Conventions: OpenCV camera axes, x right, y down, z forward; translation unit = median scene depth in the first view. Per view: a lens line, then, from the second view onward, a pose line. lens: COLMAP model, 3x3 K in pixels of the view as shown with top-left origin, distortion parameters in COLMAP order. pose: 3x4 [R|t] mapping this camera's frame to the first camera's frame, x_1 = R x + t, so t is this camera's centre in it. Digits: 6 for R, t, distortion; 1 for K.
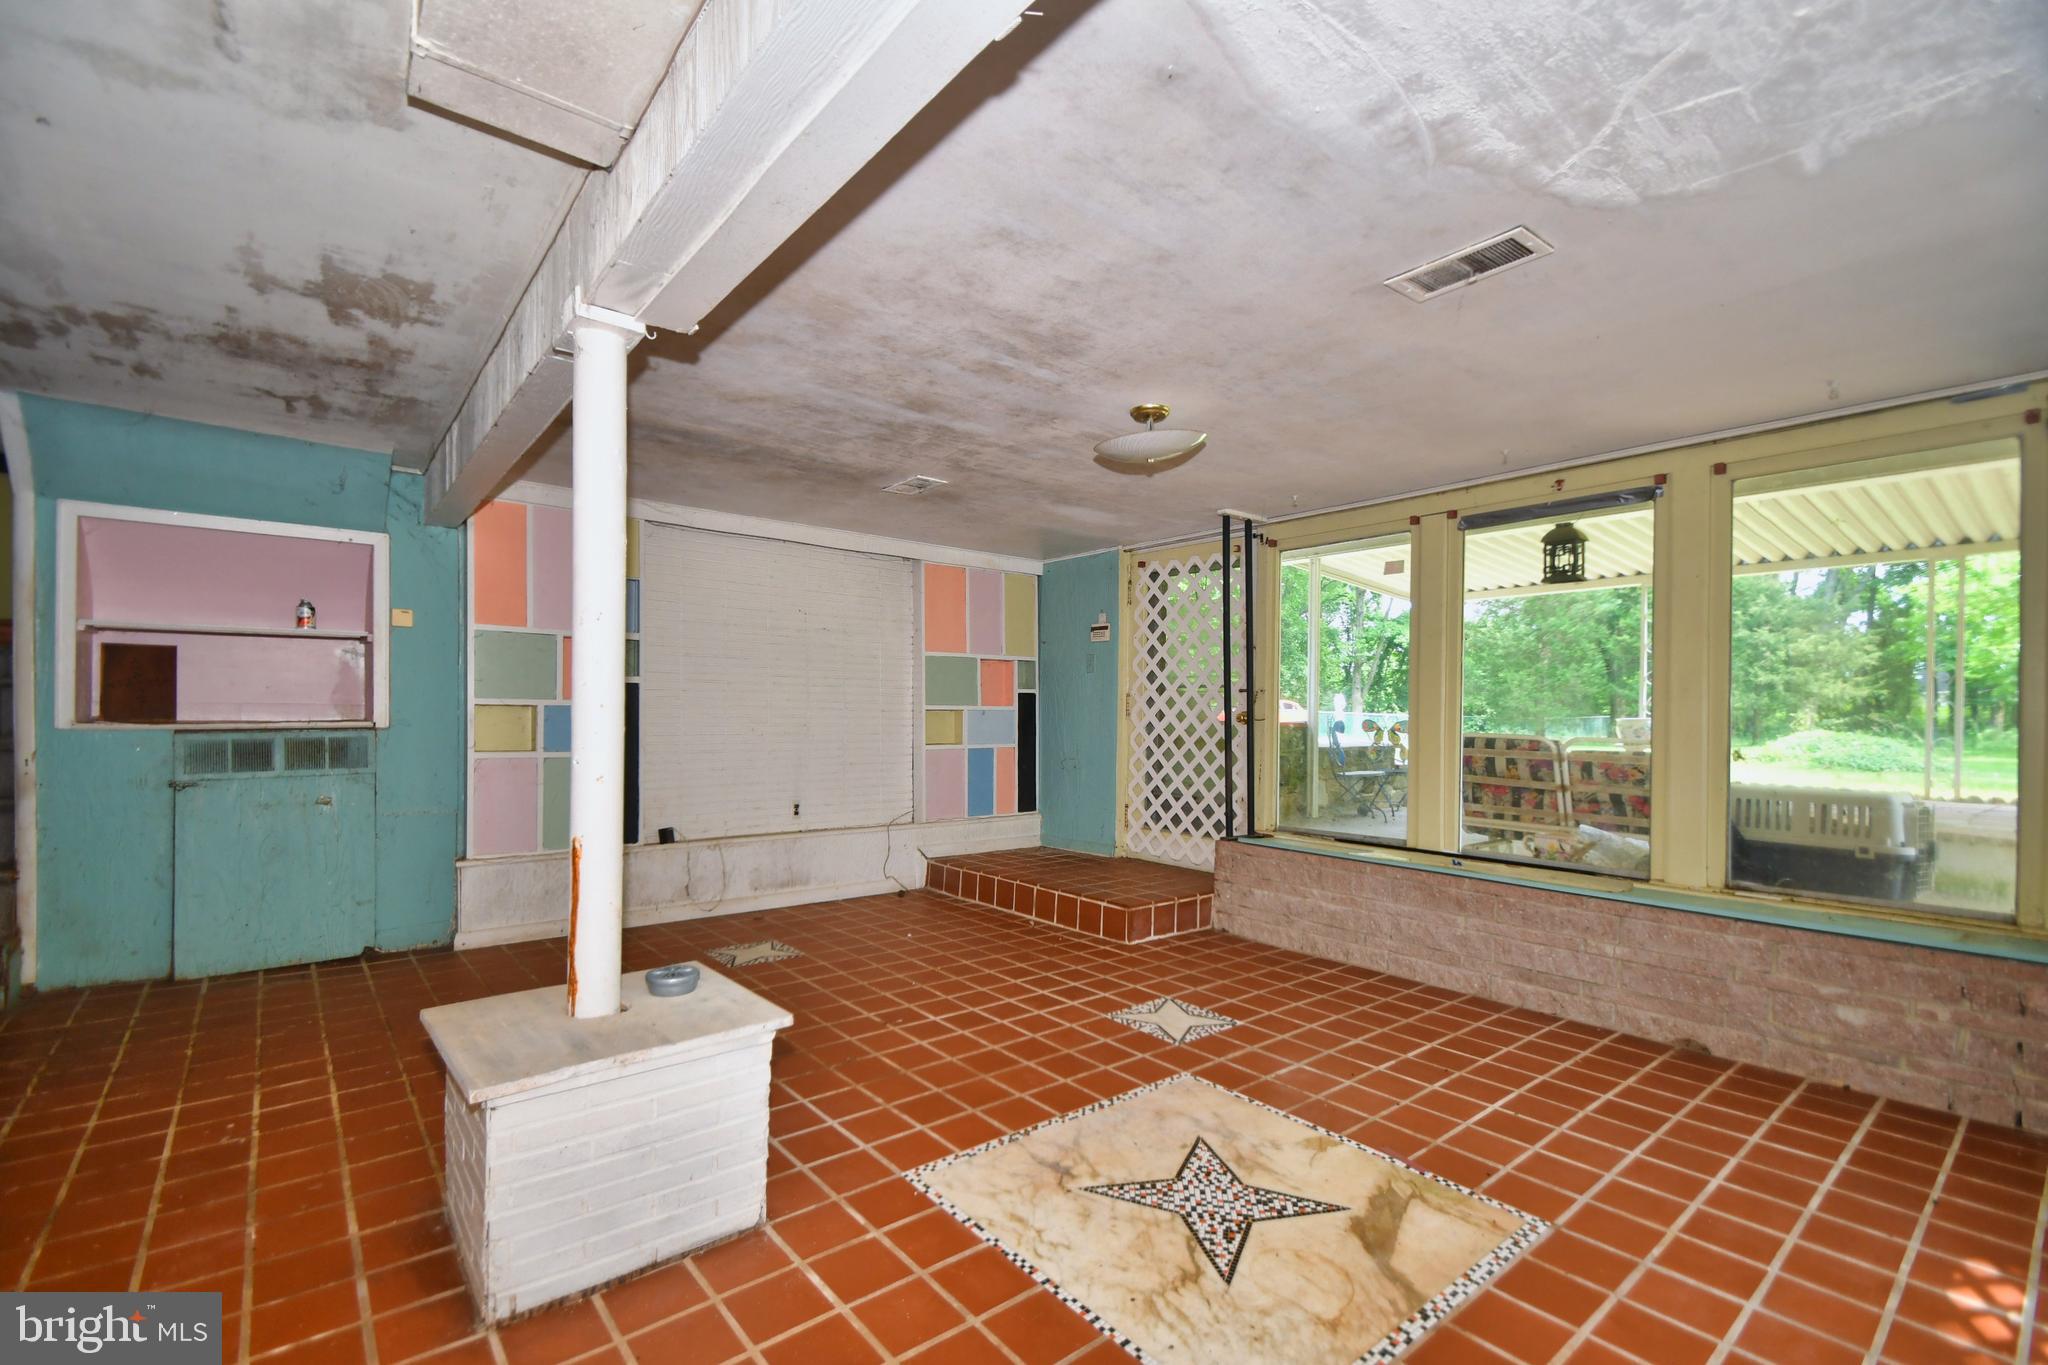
lens RADIAL K [[895.5, 0, 1002.0], [0, 895.5, 715.8], [0, 0, 1]] dist [0.026248, -0.018728]
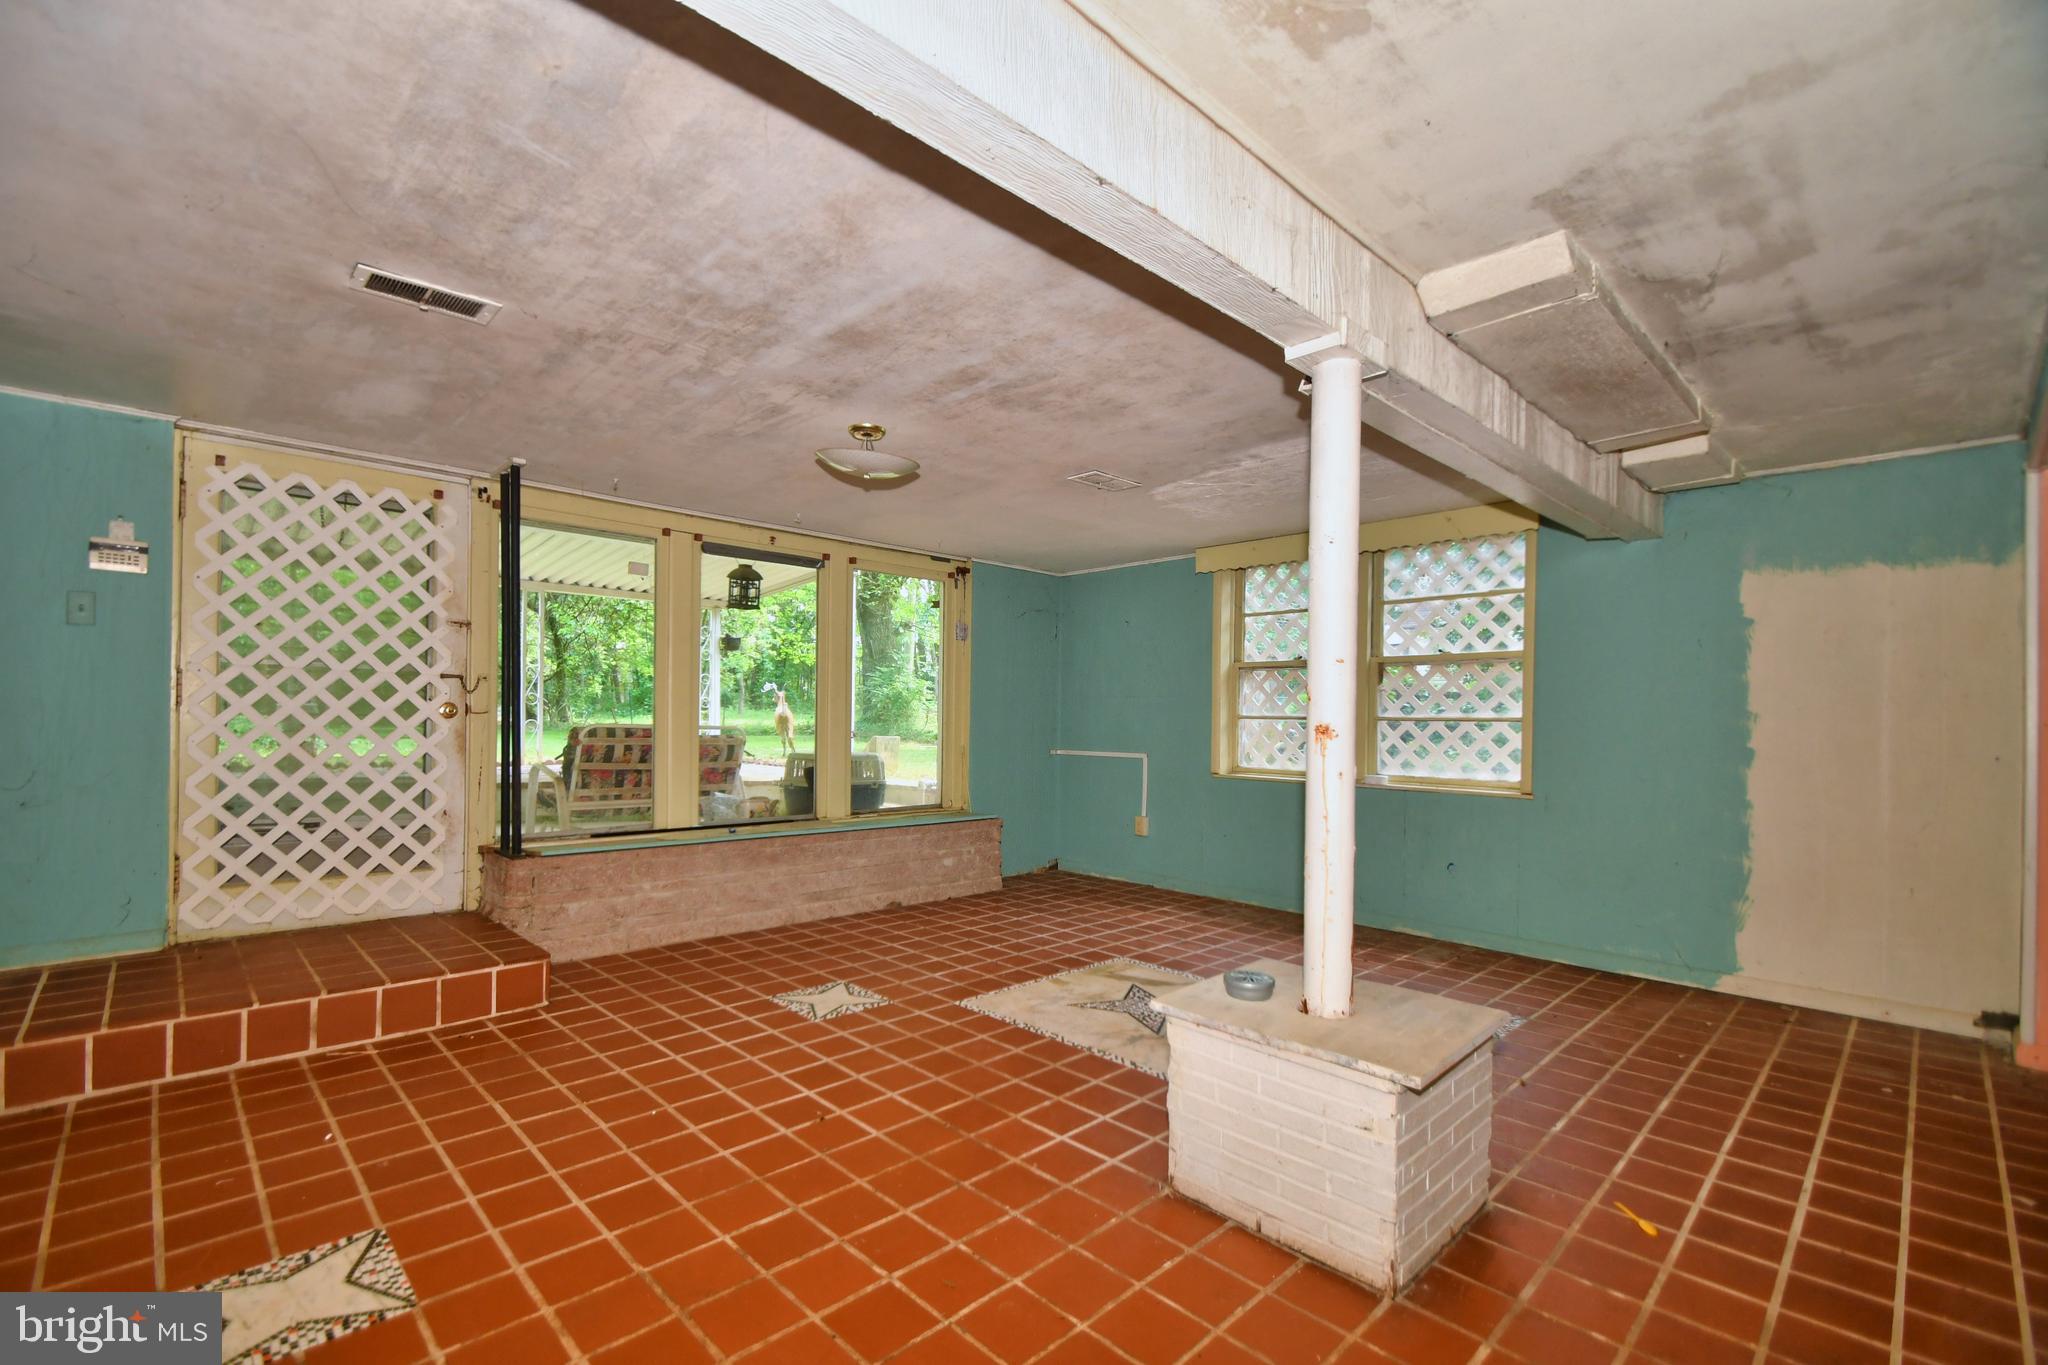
lens RADIAL K [[895.5, 0, 1002.0], [0, 895.5, 715.8], [0, 0, 1]] dist [0.026248, -0.018728]
pose [[-0.089506, -0.011128, 0.995924, -0.923969], [-0.013734, 0.999856, 0.009937, -0.012000], [-0.995892, -0.012789, -0.089646, 0.937862]]
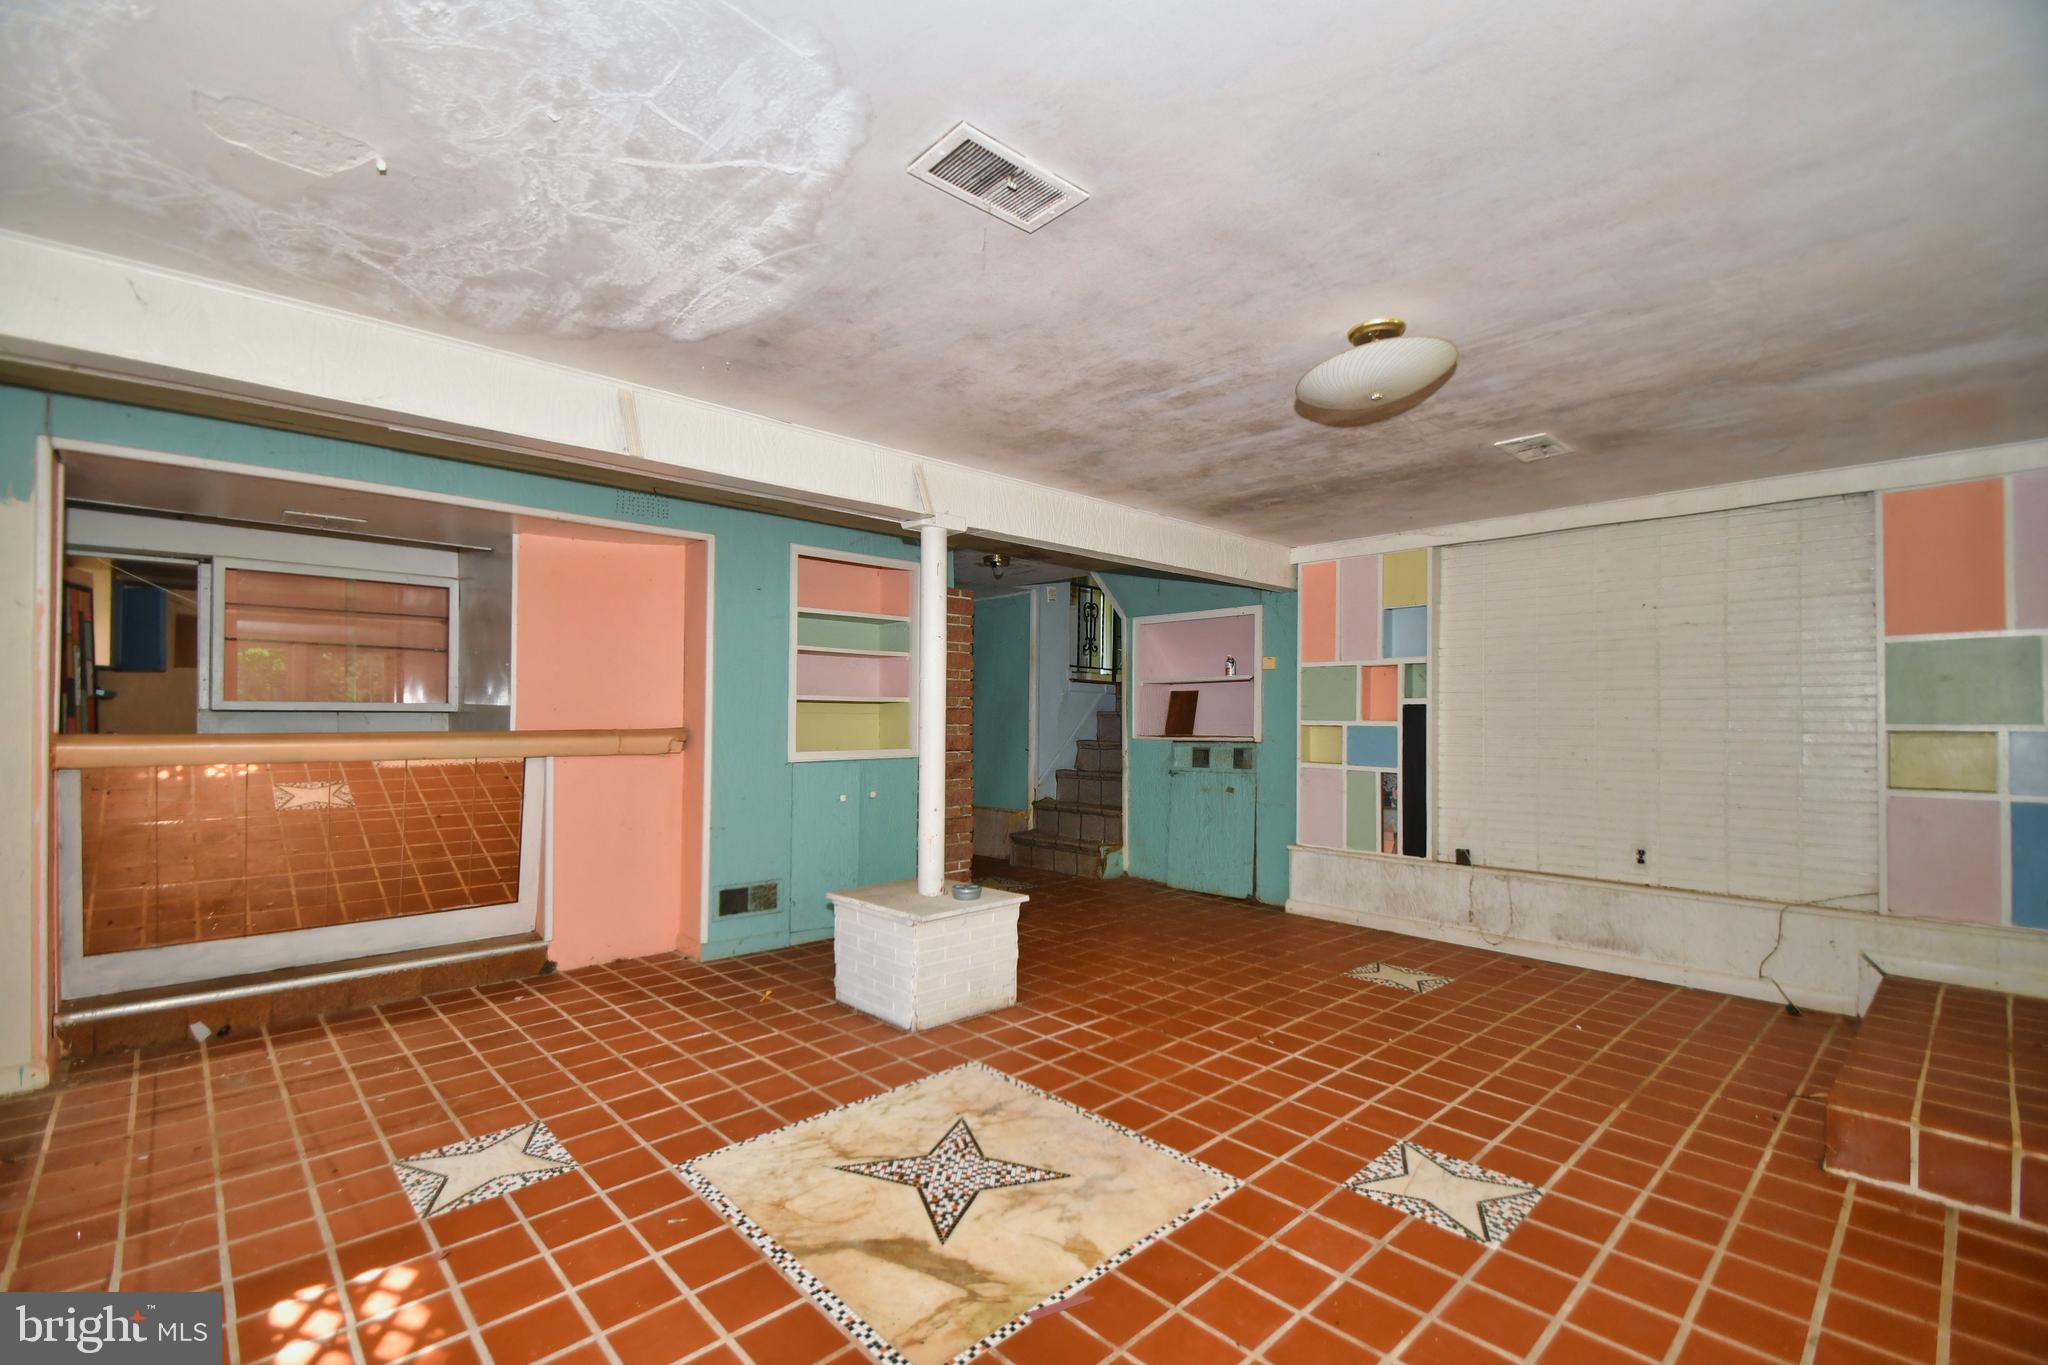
lens RADIAL K [[895.5, 0, 1002.0], [0, 895.5, 715.8], [0, 0, 1]] dist [0.026248, -0.018728]
pose [[0.068936, -0.013026, -0.997536, 0.890724], [-0.008242, 0.999873, -0.013626, -0.007058], [0.997587, 0.009161, 0.068820, 0.646071]]
